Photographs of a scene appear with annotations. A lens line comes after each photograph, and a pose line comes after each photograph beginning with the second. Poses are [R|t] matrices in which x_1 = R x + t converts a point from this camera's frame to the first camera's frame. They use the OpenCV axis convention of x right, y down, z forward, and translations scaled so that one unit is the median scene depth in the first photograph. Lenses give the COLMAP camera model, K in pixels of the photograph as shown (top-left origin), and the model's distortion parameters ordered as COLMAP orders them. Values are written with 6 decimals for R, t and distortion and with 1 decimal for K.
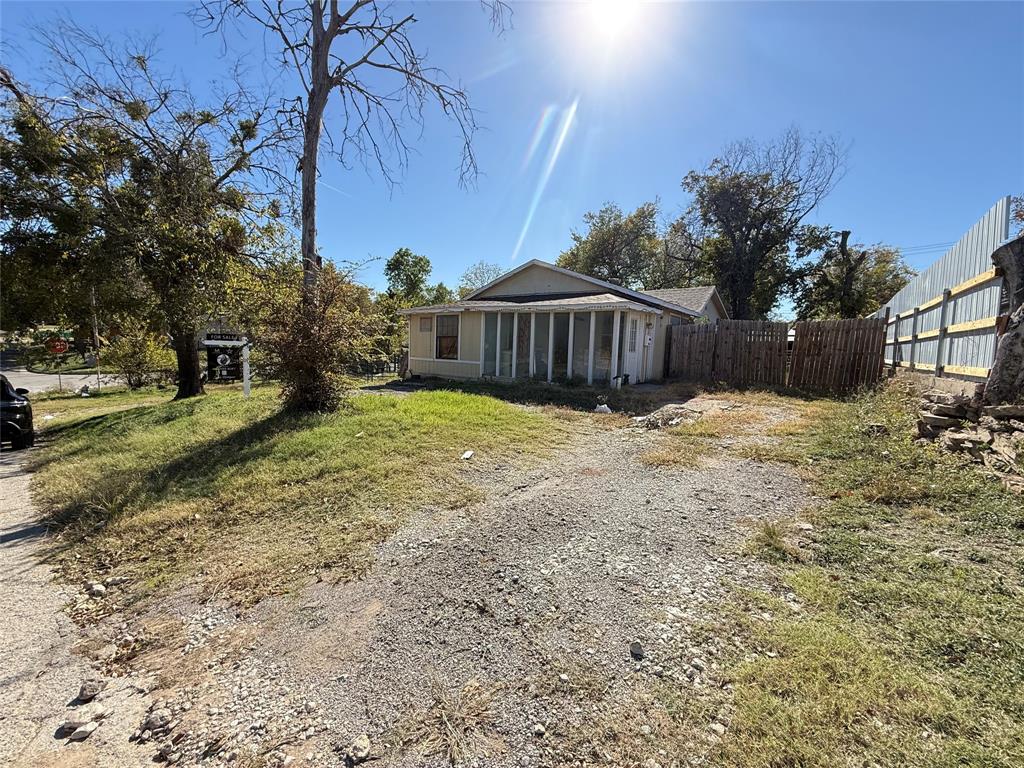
lens RADIAL K [[416.5, 0, 512.0], [0, 416.5, 384.0], [0, 0, 1]] dist [0.000712, 0.000181]
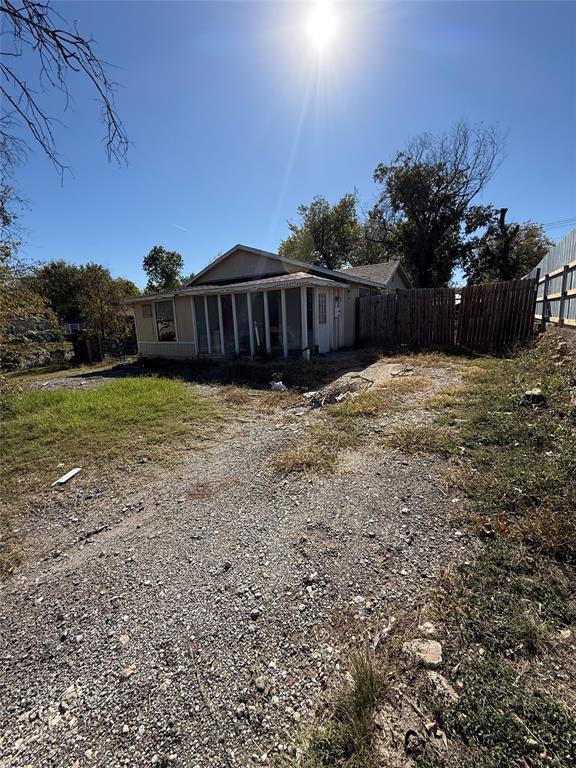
lens RADIAL K [[312.4, 0, 288.0], [0, 312.4, 384.0], [0, 0, 1]] dist [0.000712, 0.000181]
pose [[0.994171, -0.085196, 0.066081, 0.110614], [0.077280, 0.990439, 0.114278, -0.017660], [-0.075185, -0.108505, 0.991249, 0.136188]]
